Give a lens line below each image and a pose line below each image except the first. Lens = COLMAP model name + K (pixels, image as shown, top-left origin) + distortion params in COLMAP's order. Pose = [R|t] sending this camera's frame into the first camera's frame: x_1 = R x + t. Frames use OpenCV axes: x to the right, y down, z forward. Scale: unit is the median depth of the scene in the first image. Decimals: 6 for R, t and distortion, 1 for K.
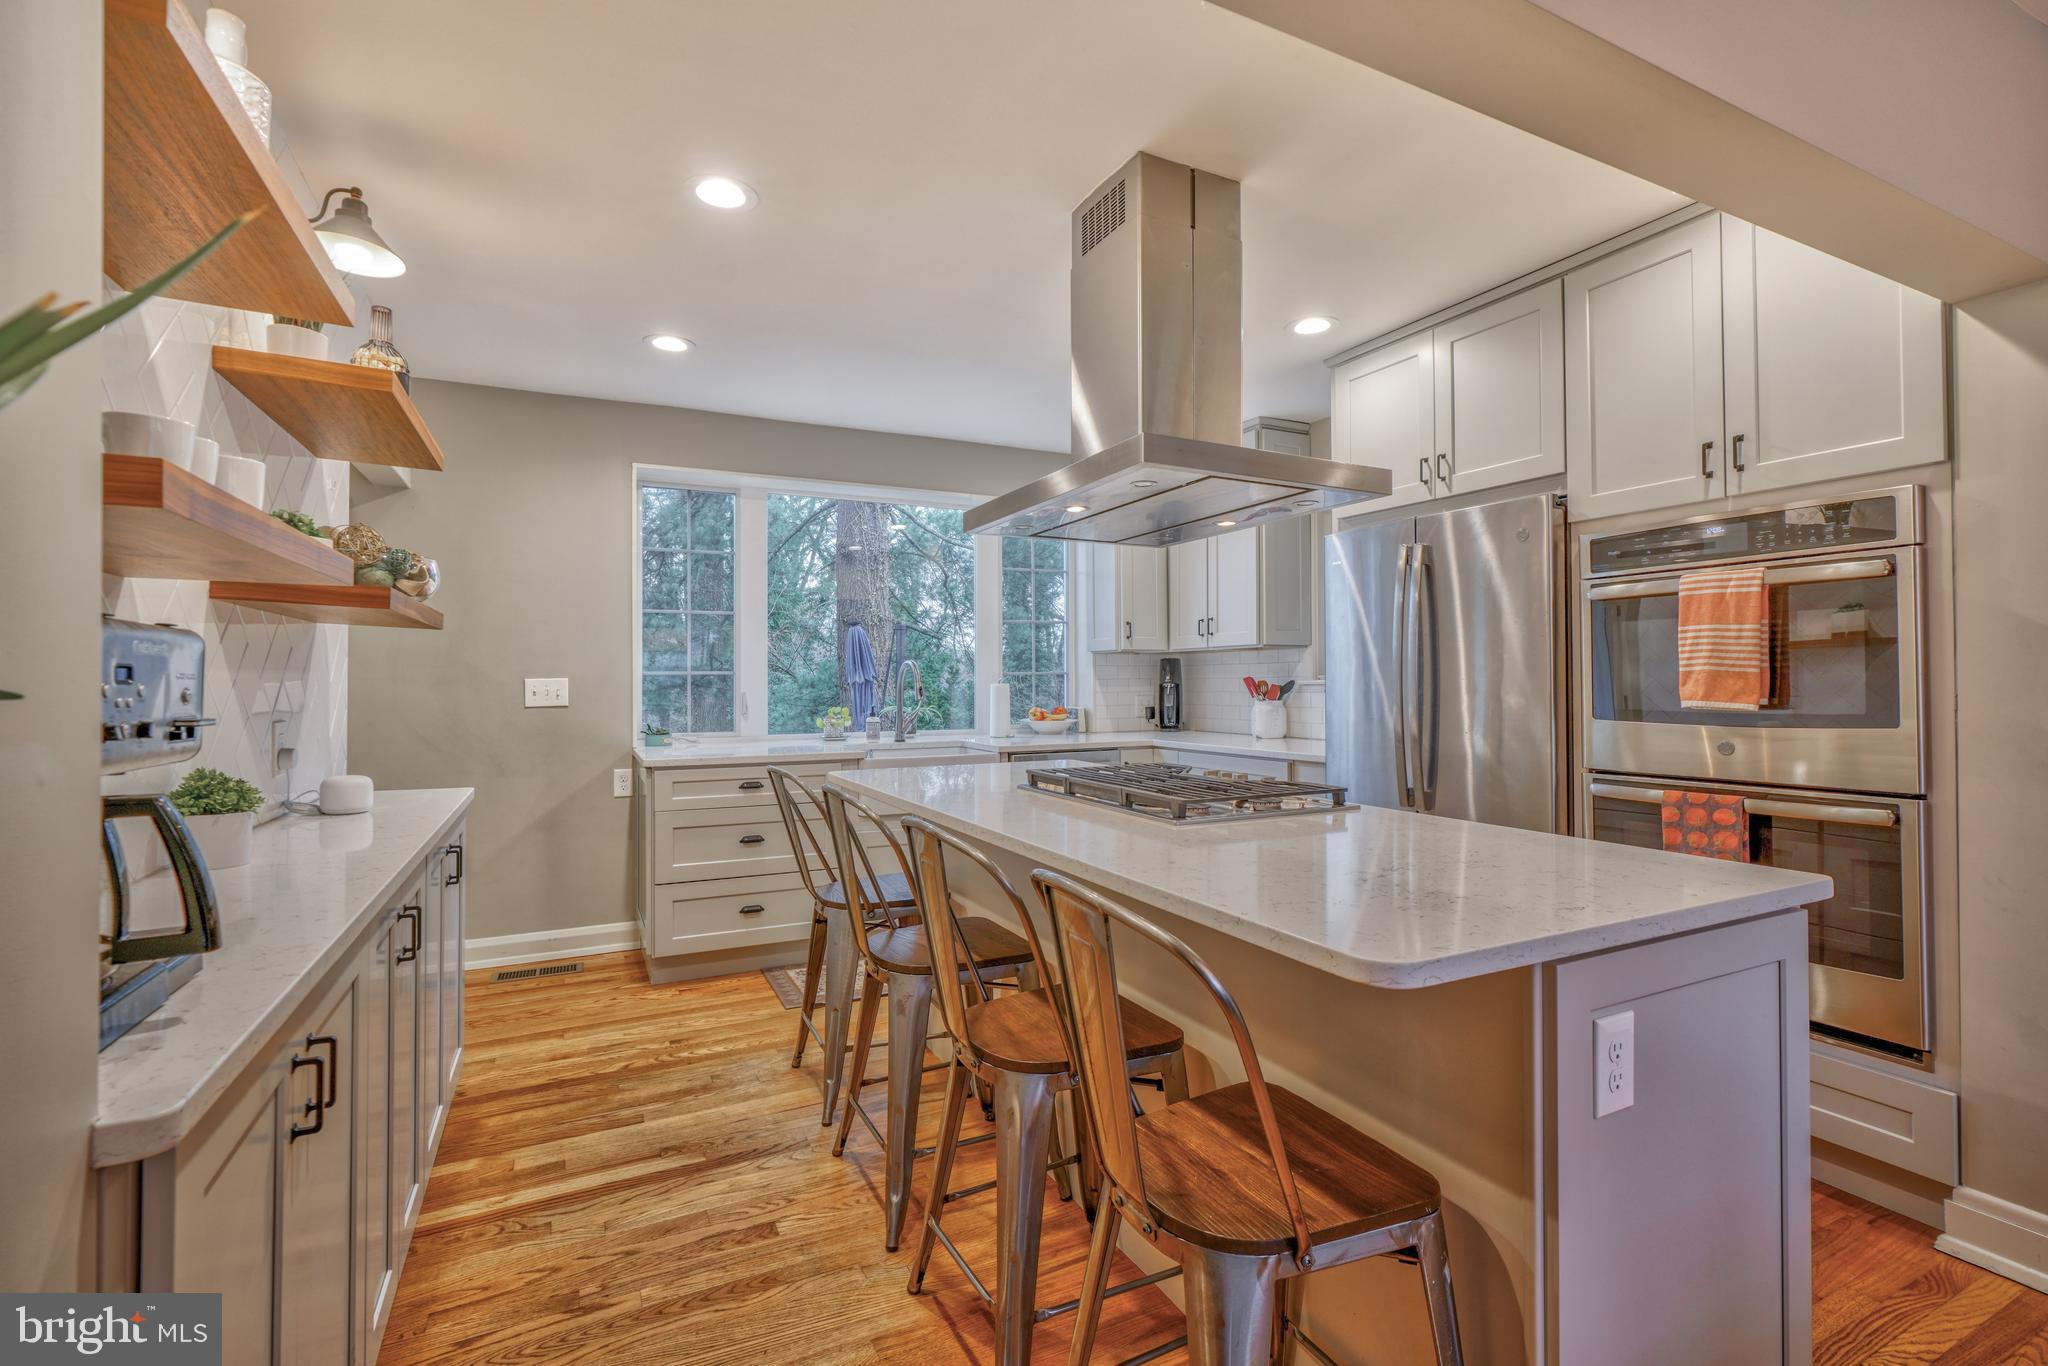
lens RADIAL K [[910.8, 0, 1016.4], [0, 910.8, 675.2], [0, 0, 1]] dist [-0.013590, 0.006398]
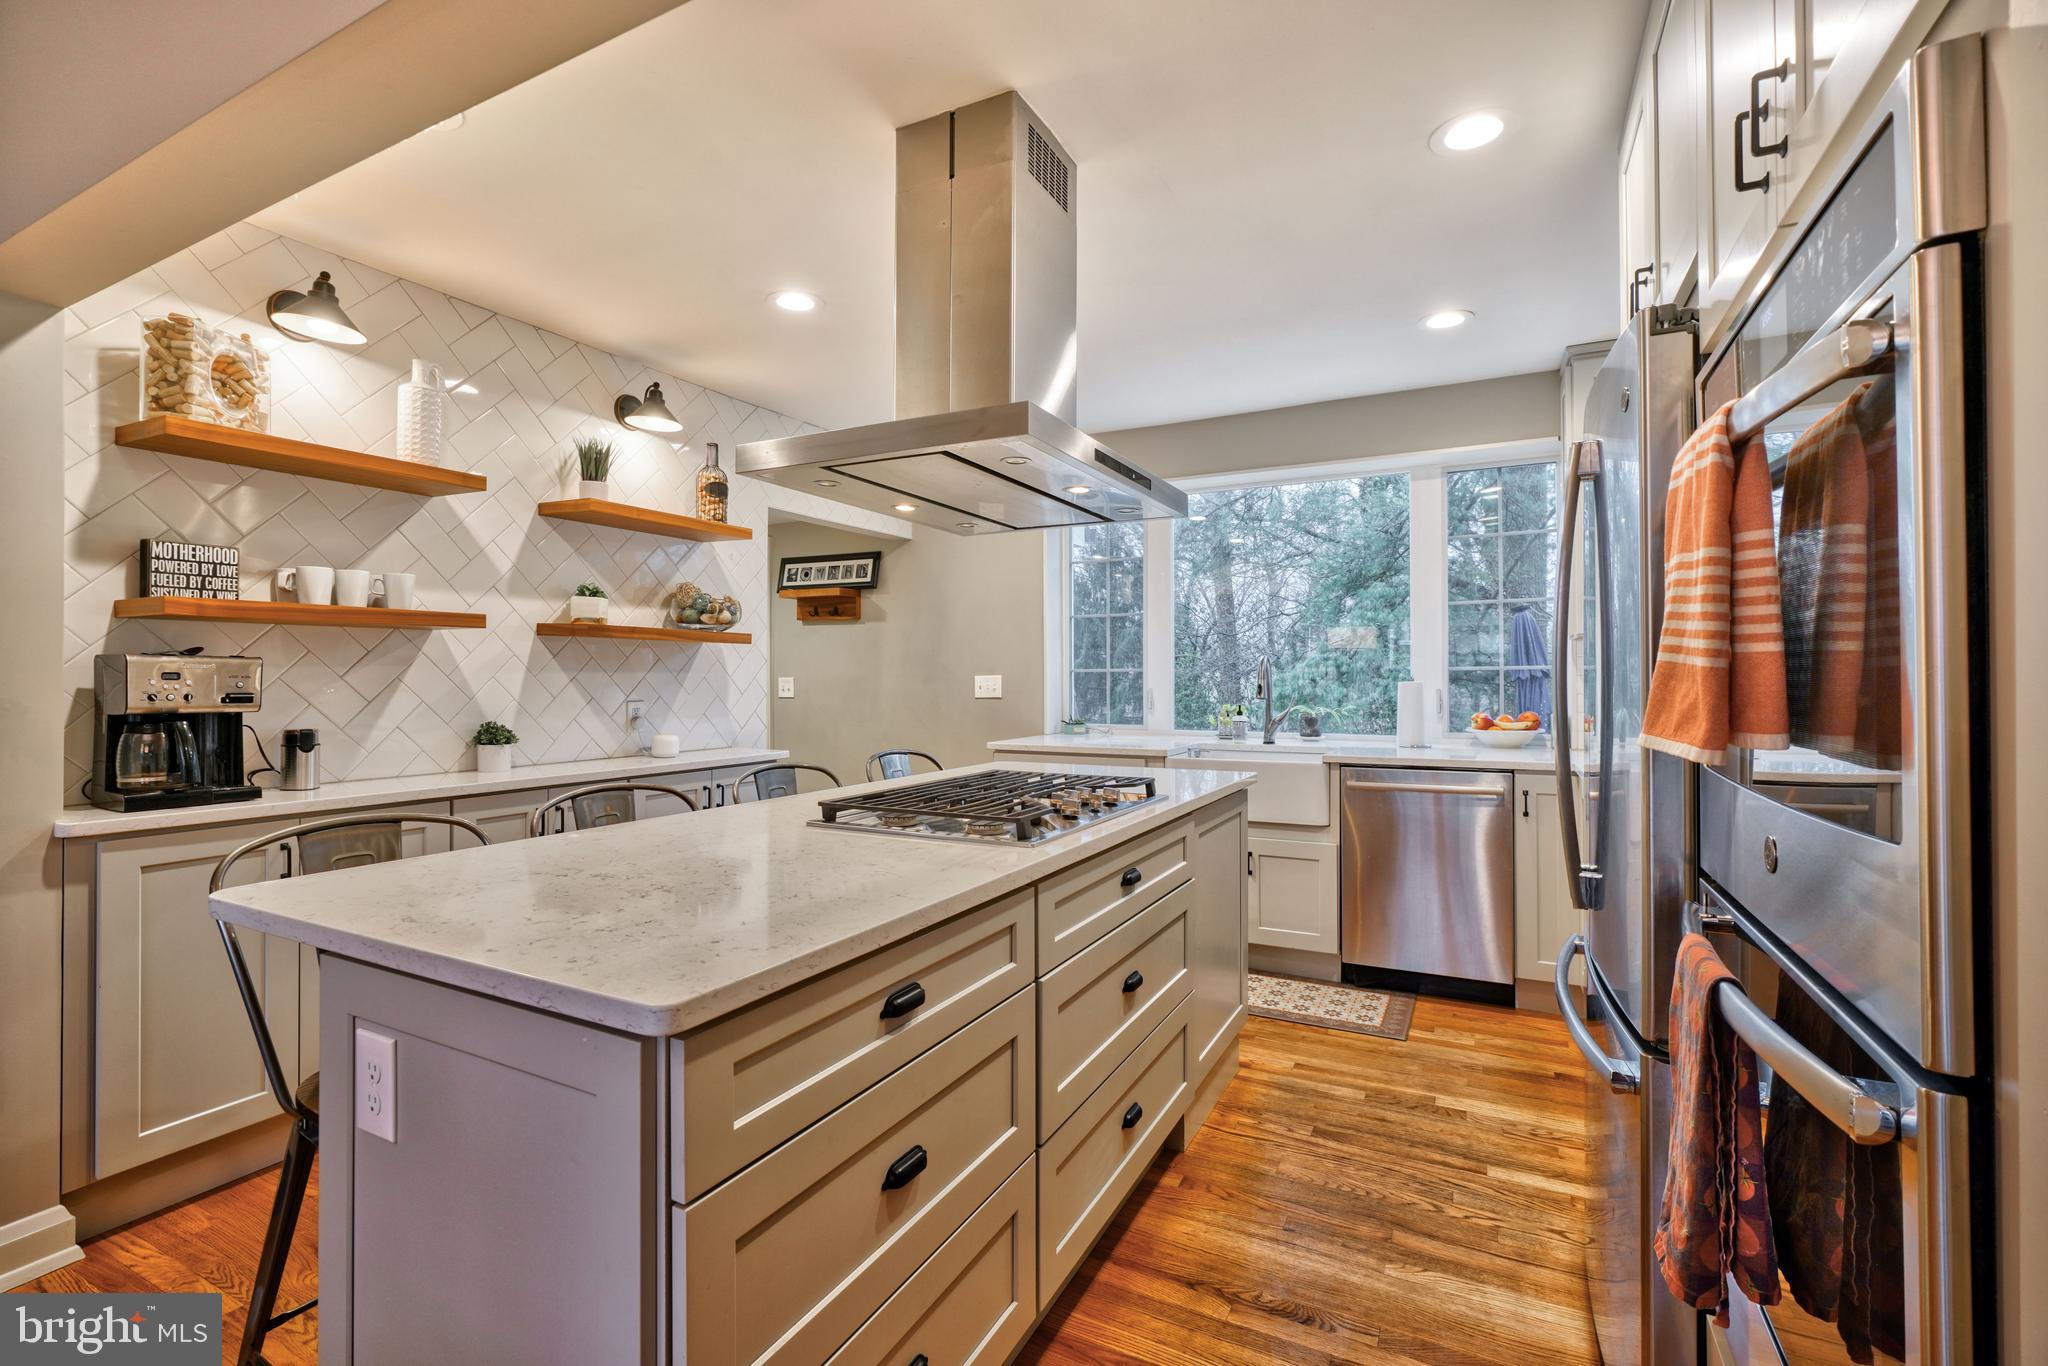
lens RADIAL K [[910.8, 0, 1016.4], [0, 910.8, 675.2], [0, 0, 1]] dist [-0.013590, 0.006398]
pose [[0.589483, 0.000533, -0.807781, 0.929696], [0.003750, 0.999987, 0.003396, -0.001684], [0.807772, -0.005031, 0.589473, 0.501807]]
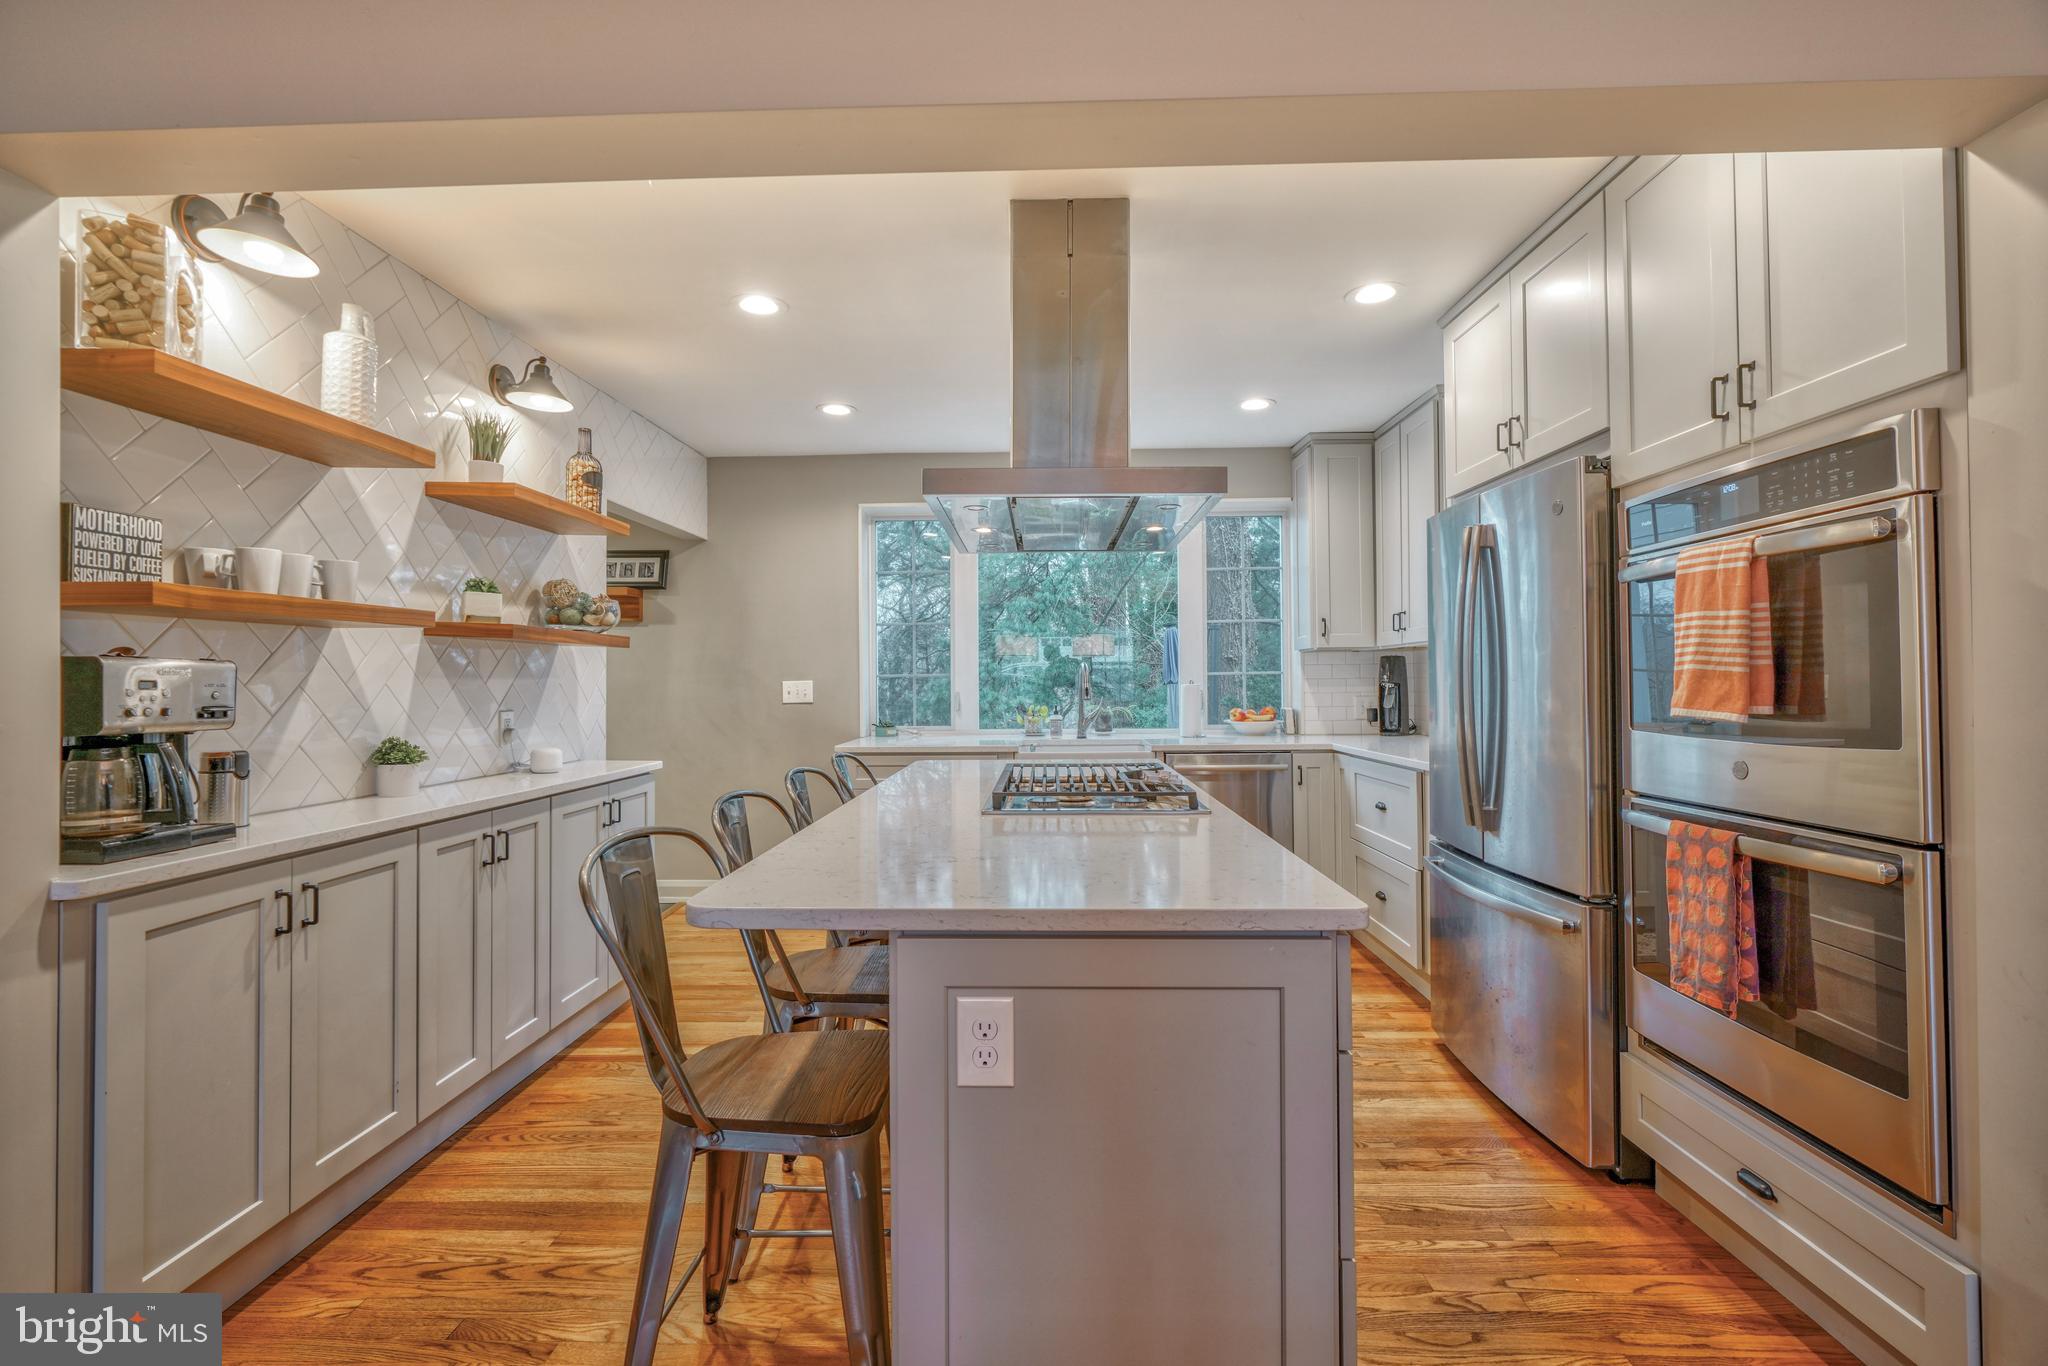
lens RADIAL K [[910.8, 0, 1016.4], [0, 910.8, 675.2], [0, 0, 1]] dist [-0.013590, 0.006398]
pose [[0.884250, -0.005475, -0.466982, 0.611445], [0.006294, 0.999980, 0.000194, -0.004223], [0.466972, -0.003111, 0.884267, 0.030489]]
